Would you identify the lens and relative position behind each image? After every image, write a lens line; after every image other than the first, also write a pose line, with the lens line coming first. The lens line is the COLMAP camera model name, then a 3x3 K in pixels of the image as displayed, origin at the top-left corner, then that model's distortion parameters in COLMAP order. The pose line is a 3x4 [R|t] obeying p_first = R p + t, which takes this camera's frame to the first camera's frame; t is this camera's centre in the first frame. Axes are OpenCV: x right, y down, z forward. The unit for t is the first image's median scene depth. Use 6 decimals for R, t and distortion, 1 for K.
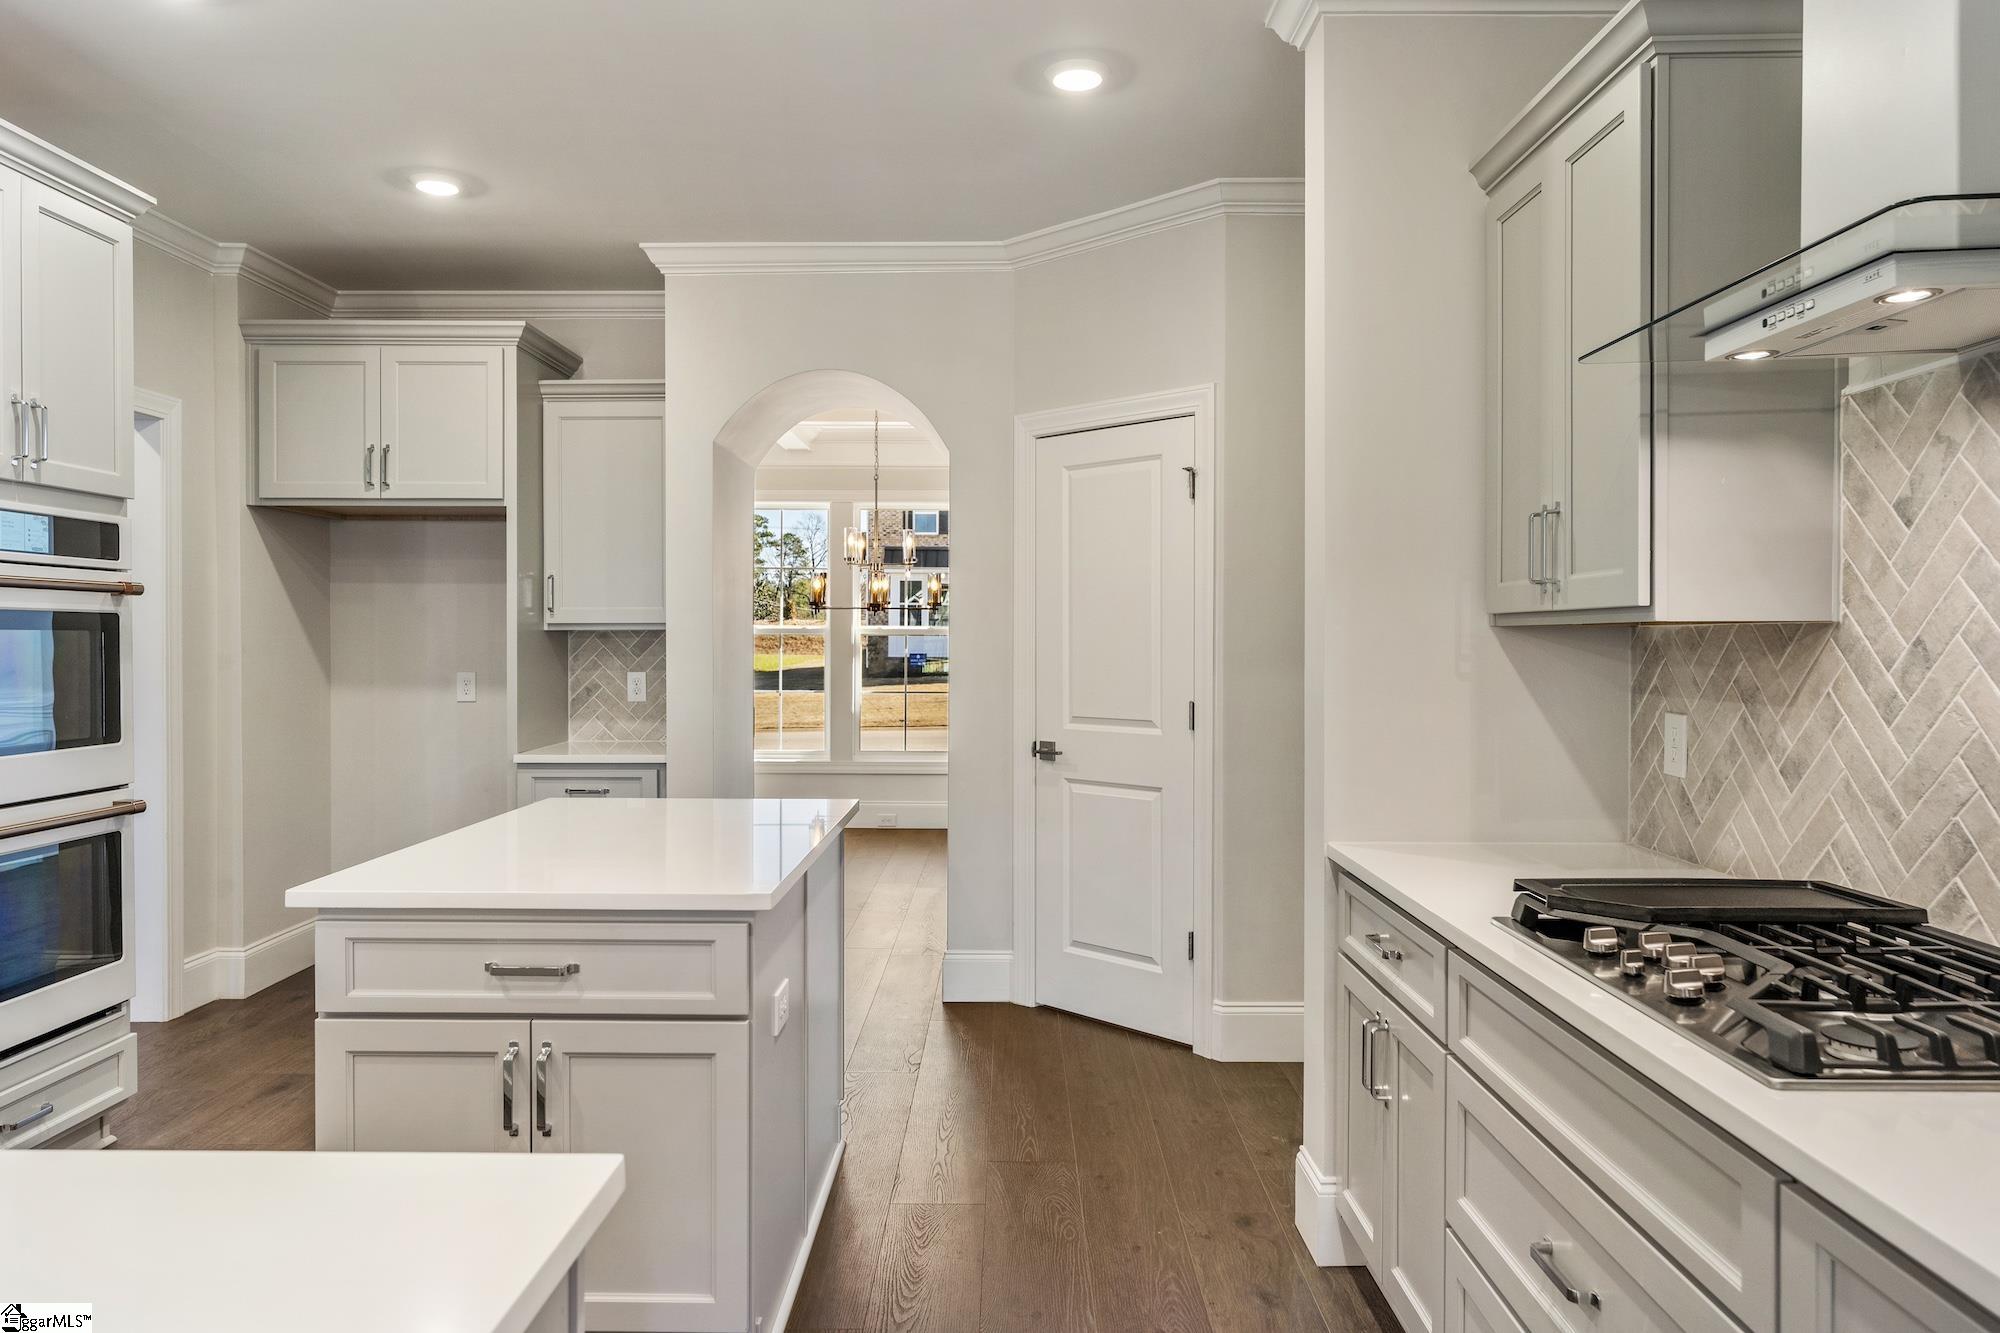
lens RADIAL K [[1313.5, 0, 1000.0], [0, 1313.5, 666.5], [0, 0, 1]] dist [0.000861, -0.000217]
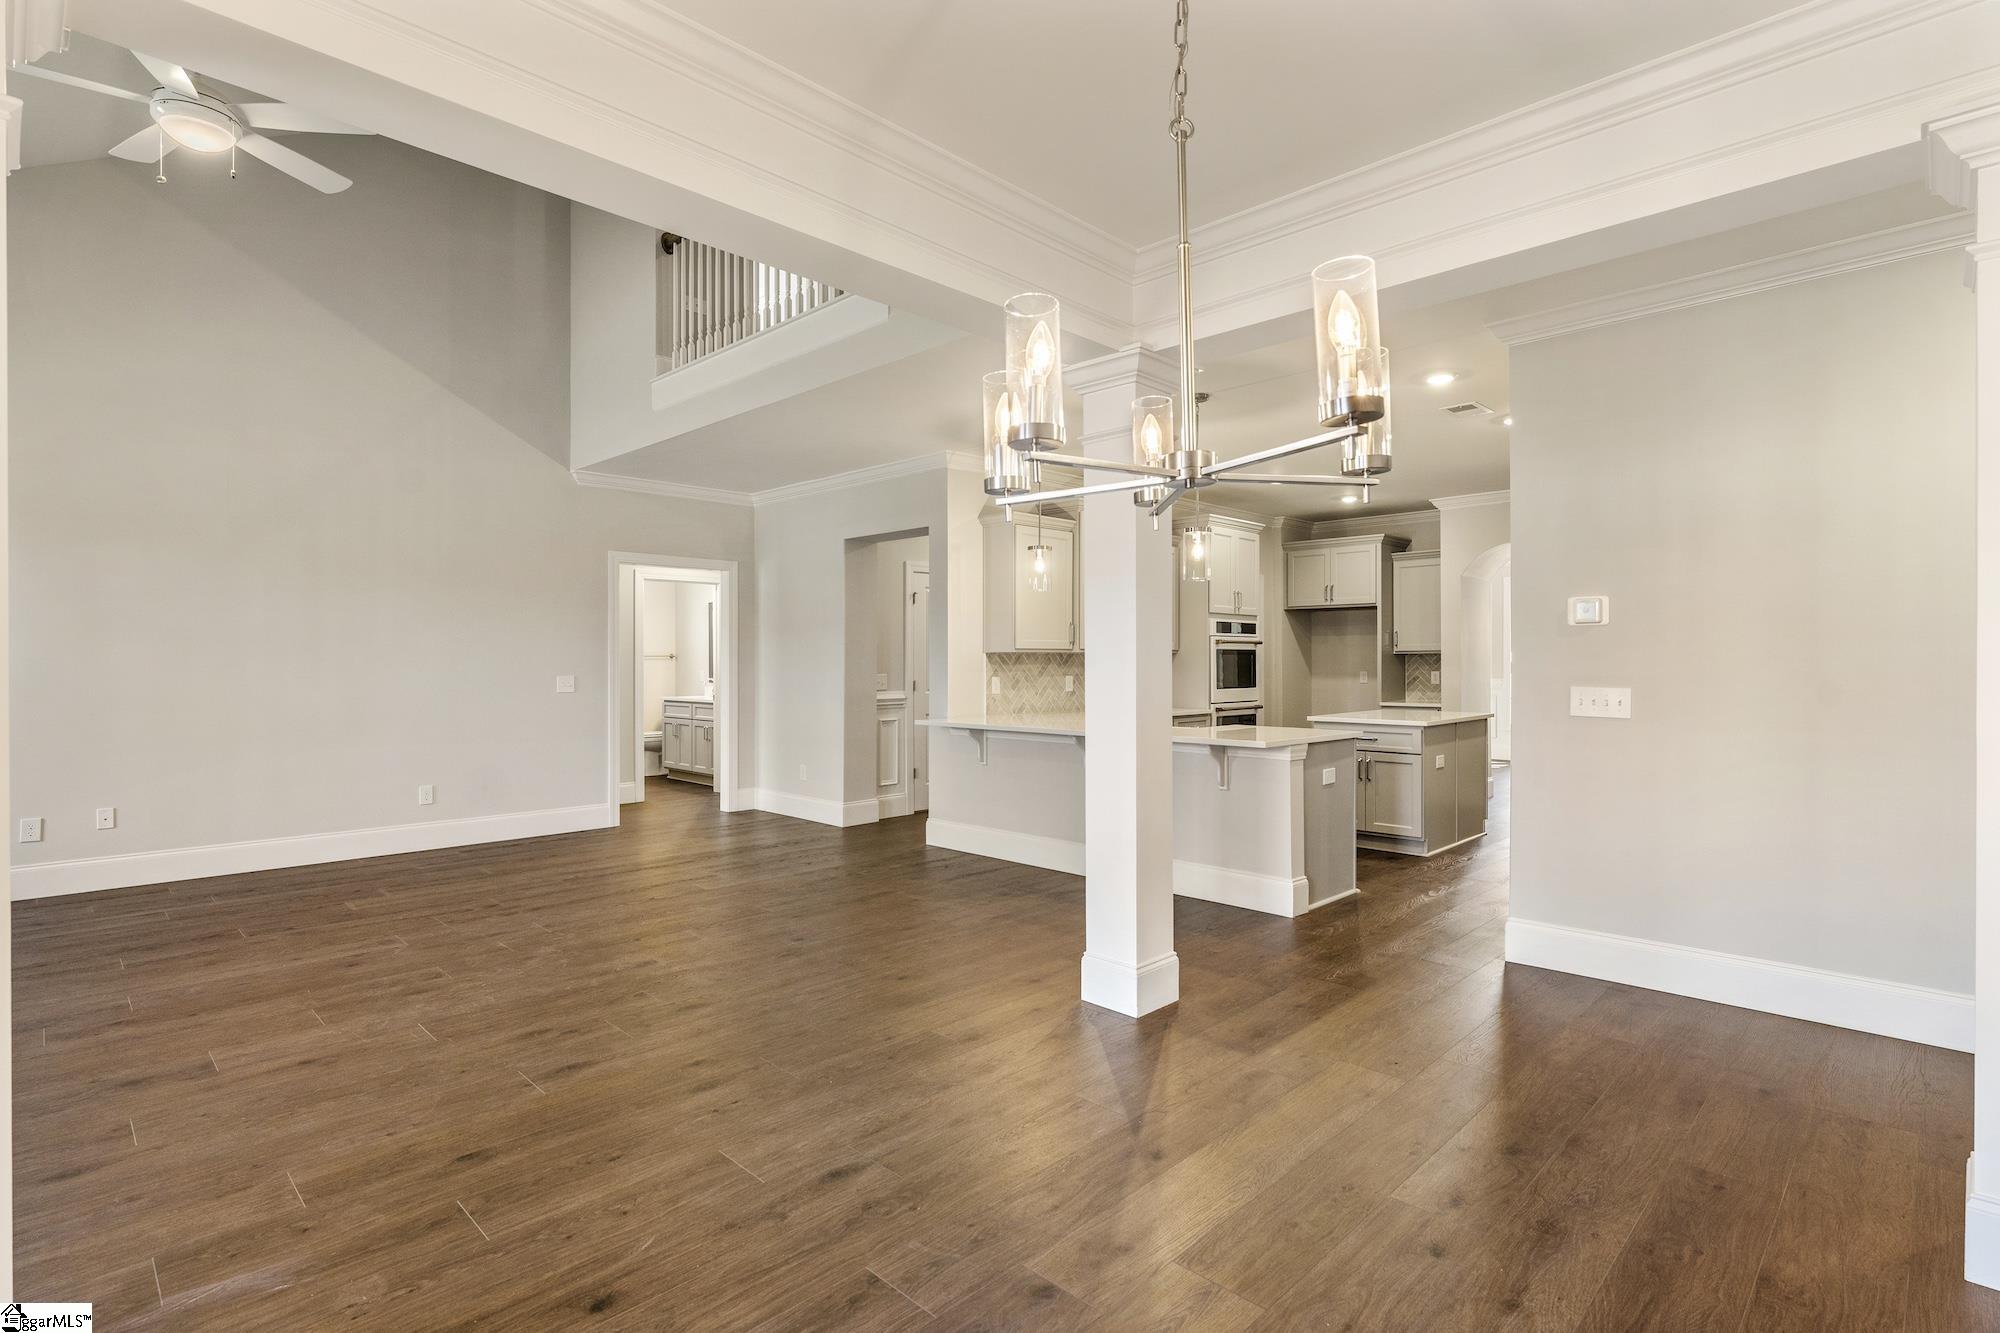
lens RADIAL K [[953.5, 0, 997.7], [0, 953.5, 654.5], [0, 0, 1]] dist [0.001263, 0.000255]
pose [[0.712785, -0.007375, -0.701343, 0.410464], [-0.011106, 0.999701, -0.021800, 0.022861], [0.701294, 0.023328, 0.712490, -0.863123]]
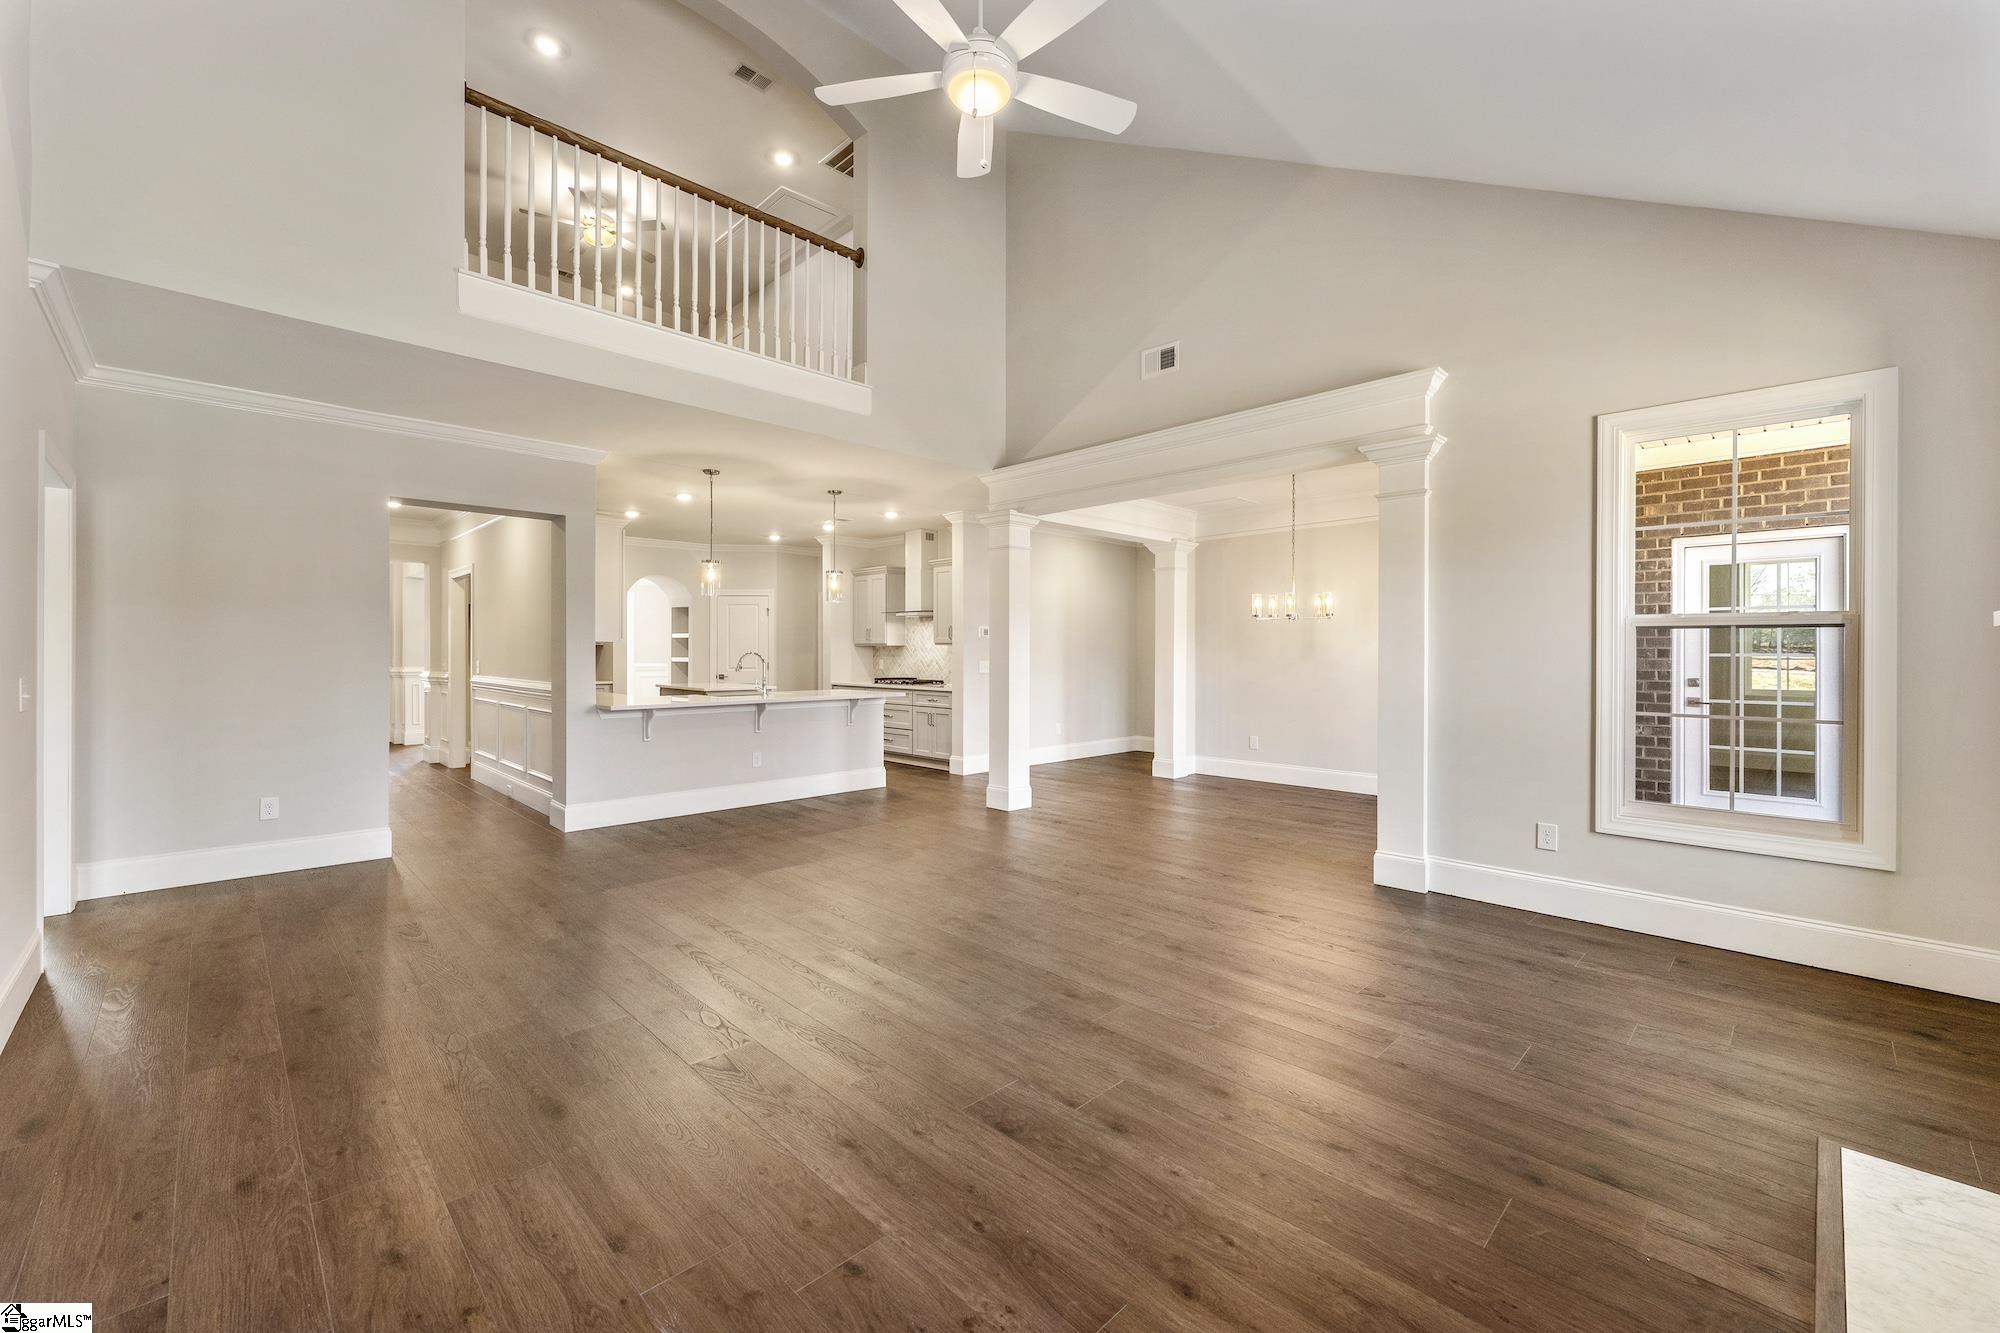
lens RADIAL K [[801.6, 0, 1004.0], [0, 801.6, 656.9], [0, 0, 1]] dist [0.001748, 0.000150]
pose [[0.708006, -0.003957, 0.706196, -0.994055], [0.013206, 0.999884, -0.007637, 0.033909], [-0.706083, 0.014733, 0.707976, -1.202685]]
